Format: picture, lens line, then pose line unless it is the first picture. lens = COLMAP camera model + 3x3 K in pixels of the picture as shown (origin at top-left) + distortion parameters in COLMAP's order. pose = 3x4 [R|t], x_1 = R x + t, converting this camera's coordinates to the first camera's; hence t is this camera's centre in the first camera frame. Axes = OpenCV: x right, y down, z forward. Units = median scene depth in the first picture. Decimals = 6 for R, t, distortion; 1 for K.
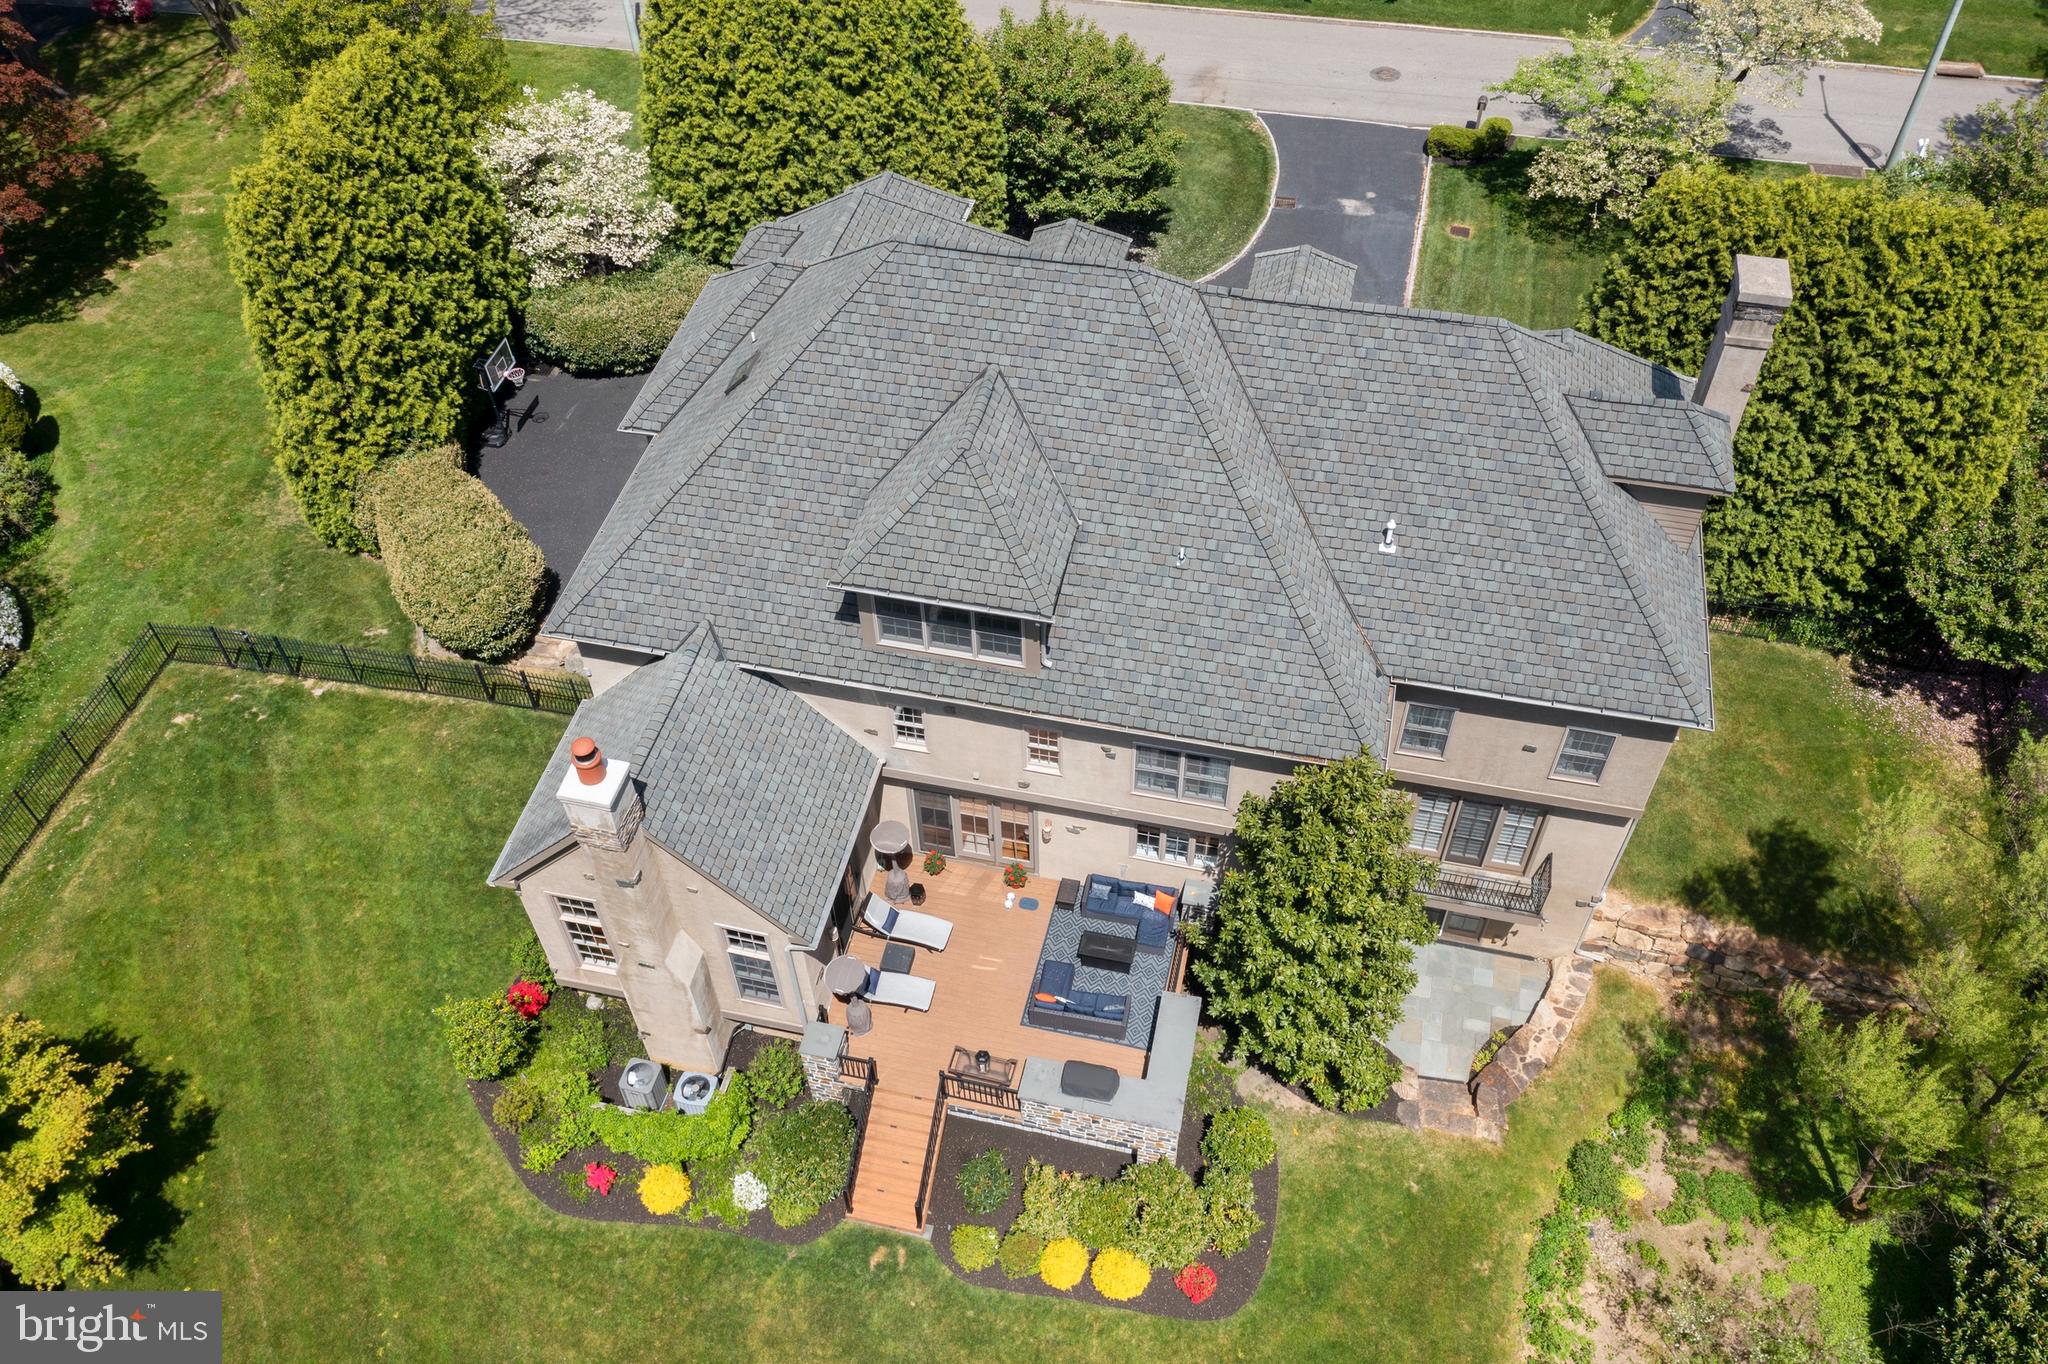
lens RADIAL K [[1615.8, 0, 1024.0], [0, 1615.8, 682.0], [0, 0, 1]] dist [-0.000259, 0.001999]
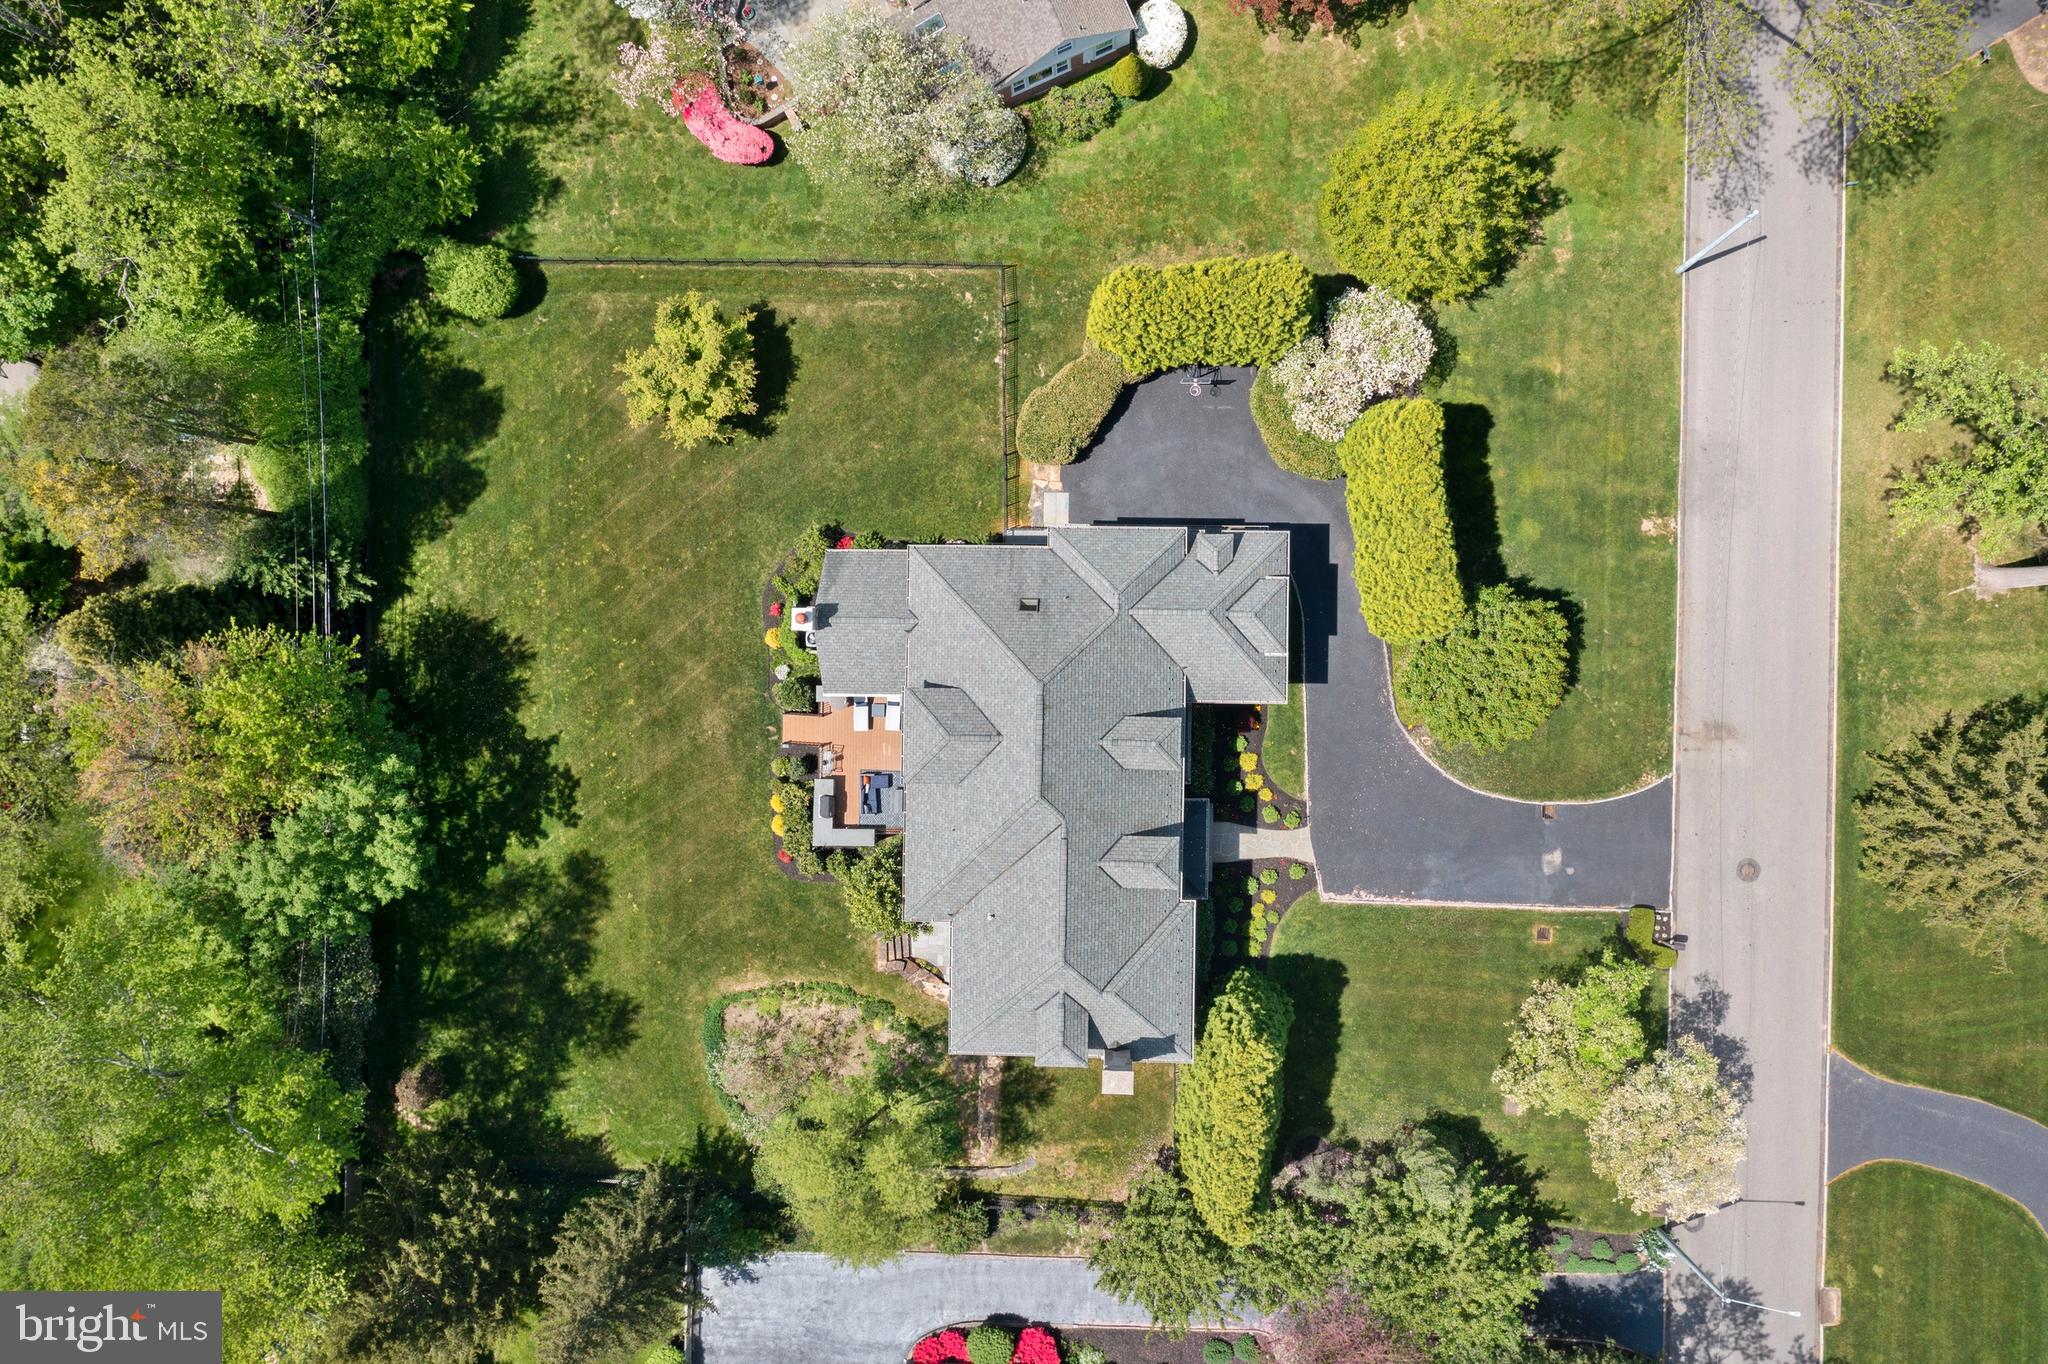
lens RADIAL K [[1617.9, 0, 1024.0], [0, 1617.9, 682.0], [0, 0, 1]] dist [0.005995, -0.001983]
pose [[0.212290, 0.977193, 0.005136, -0.075085], [-0.704279, 0.149353, 0.694035, -1.375514], [0.677440, -0.150954, 0.719923, -0.434963]]
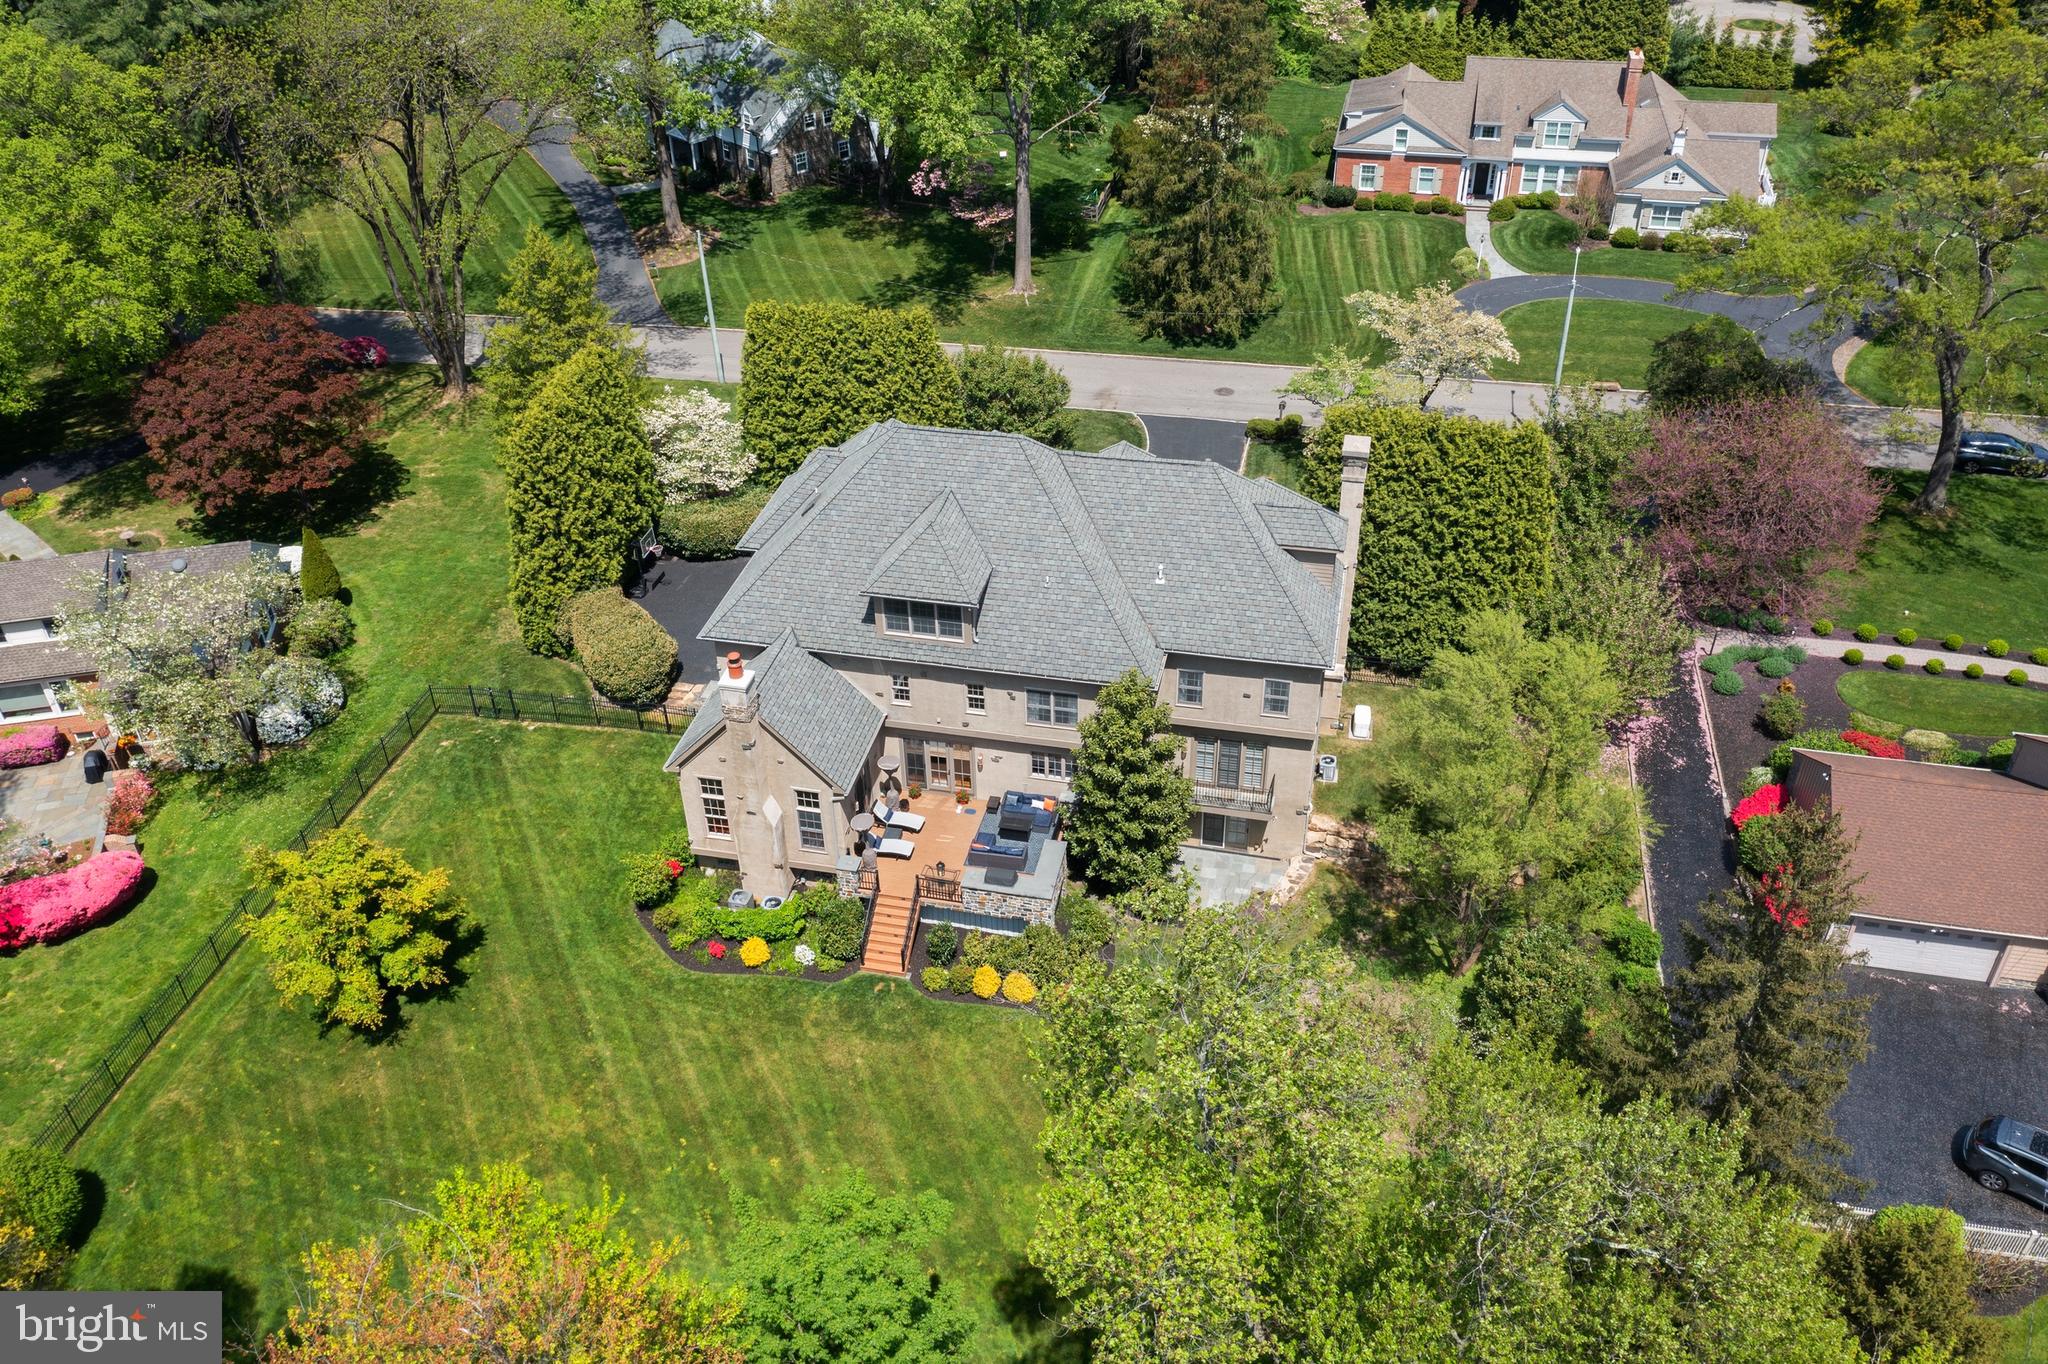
lens RADIAL K [[1617.9, 0, 1024.0], [0, 1617.9, 682.0], [0, 0, 1]] dist [0.005995, -0.001983]
pose [[0.999975, -0.004774, 0.005263, 0.046131], [0.005867, 0.972529, -0.232707, 0.363658], [-0.004008, 0.232732, 0.972533, -0.614967]]
